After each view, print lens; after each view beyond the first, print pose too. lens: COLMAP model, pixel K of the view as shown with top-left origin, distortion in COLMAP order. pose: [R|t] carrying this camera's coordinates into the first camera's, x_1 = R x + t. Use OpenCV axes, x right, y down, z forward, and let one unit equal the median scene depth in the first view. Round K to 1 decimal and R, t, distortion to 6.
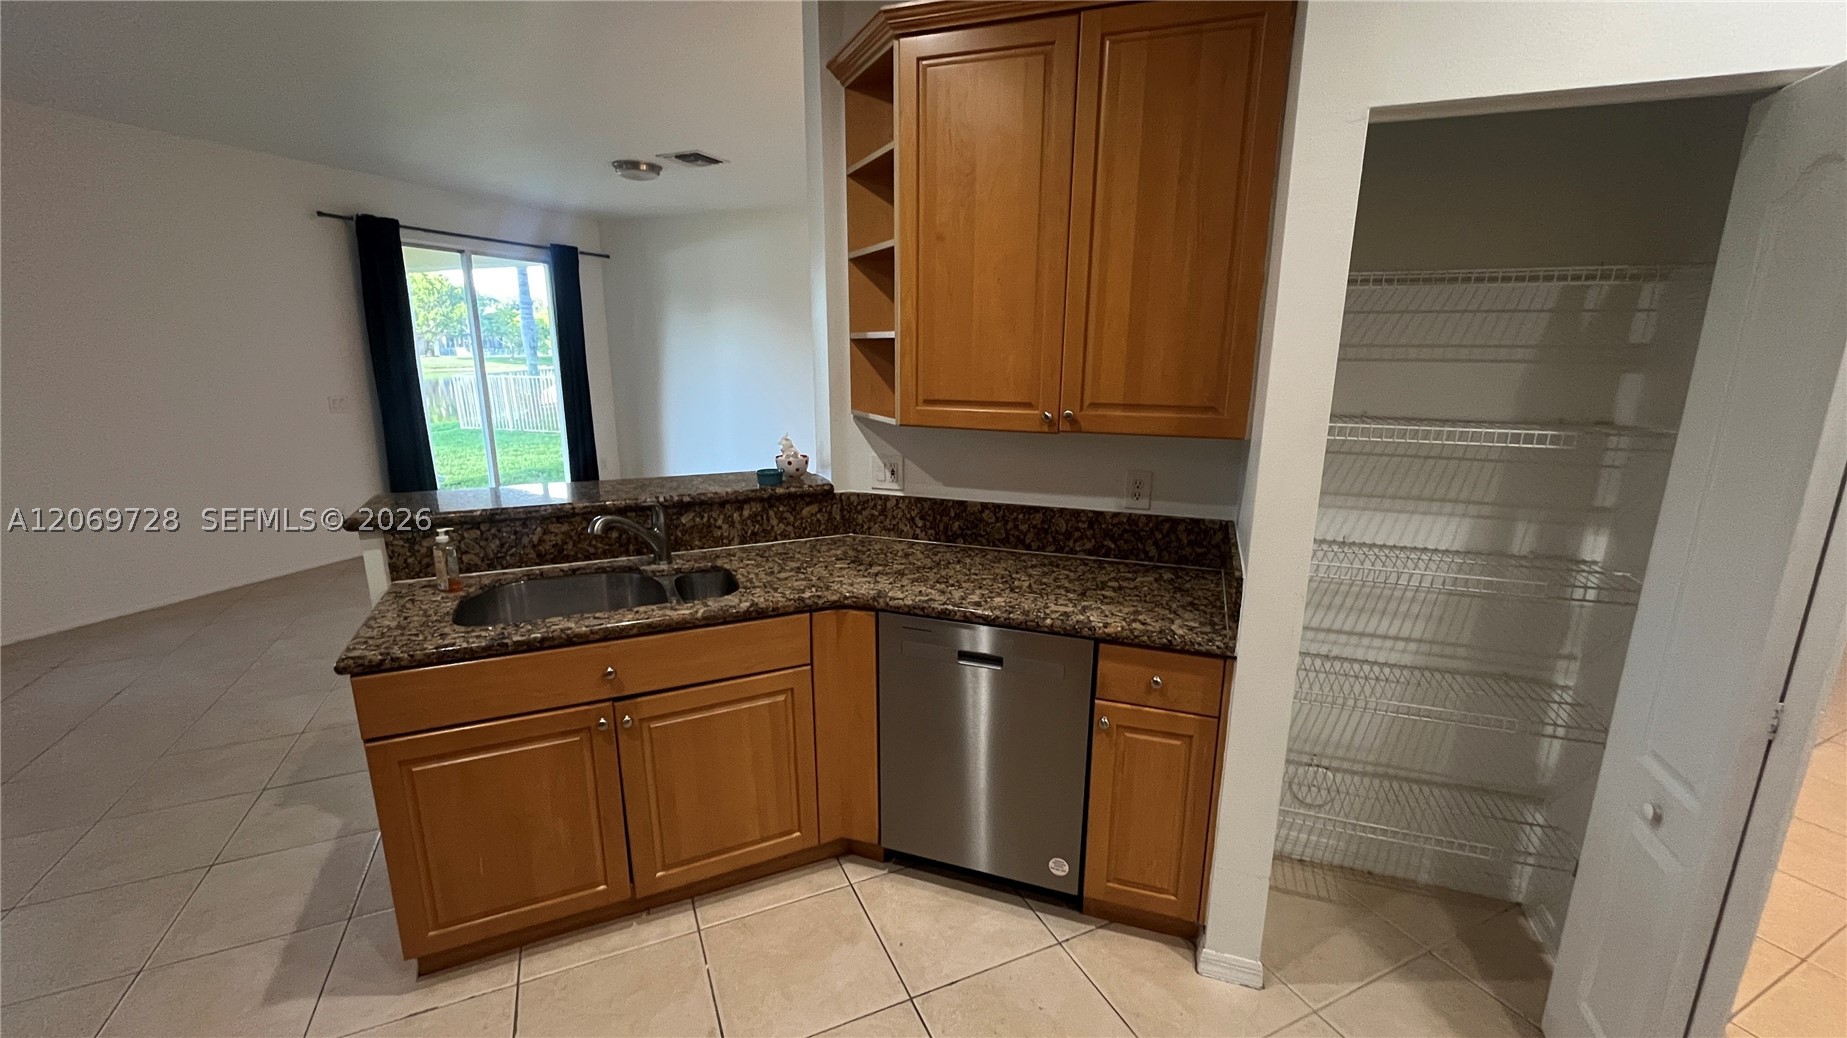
lens RADIAL K [[750.3, 0, 919.6], [0, 750.3, 525.6], [0, 0, 1]] dist [-0.001427, -0.000662]
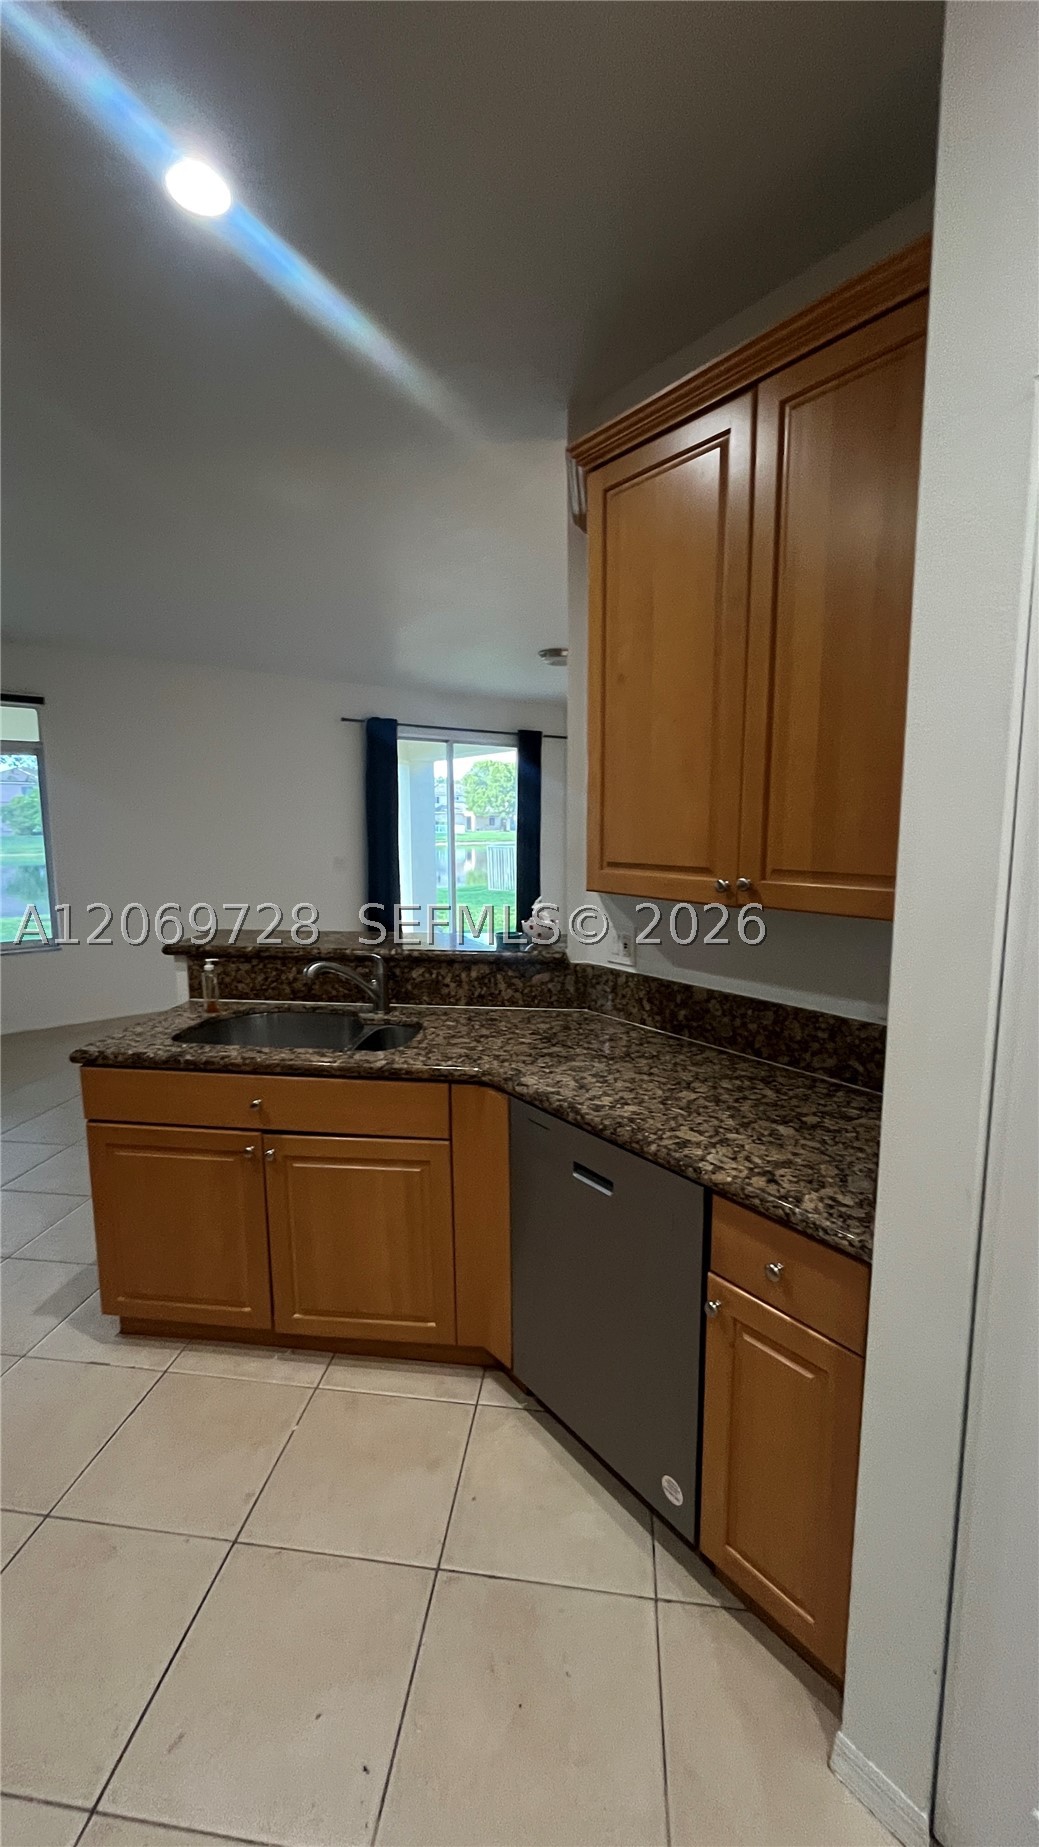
lens RADIAL K [[750.3, 0, 512.7], [0, 750.3, 922.1], [0, 0, 1]] dist [-0.001427, -0.000662]
pose [[0.843998, 0.062273, -0.532719, 0.383442], [-0.115817, 0.990964, -0.067652, -0.027245], [0.523692, 0.118796, 0.843584, 0.217670]]
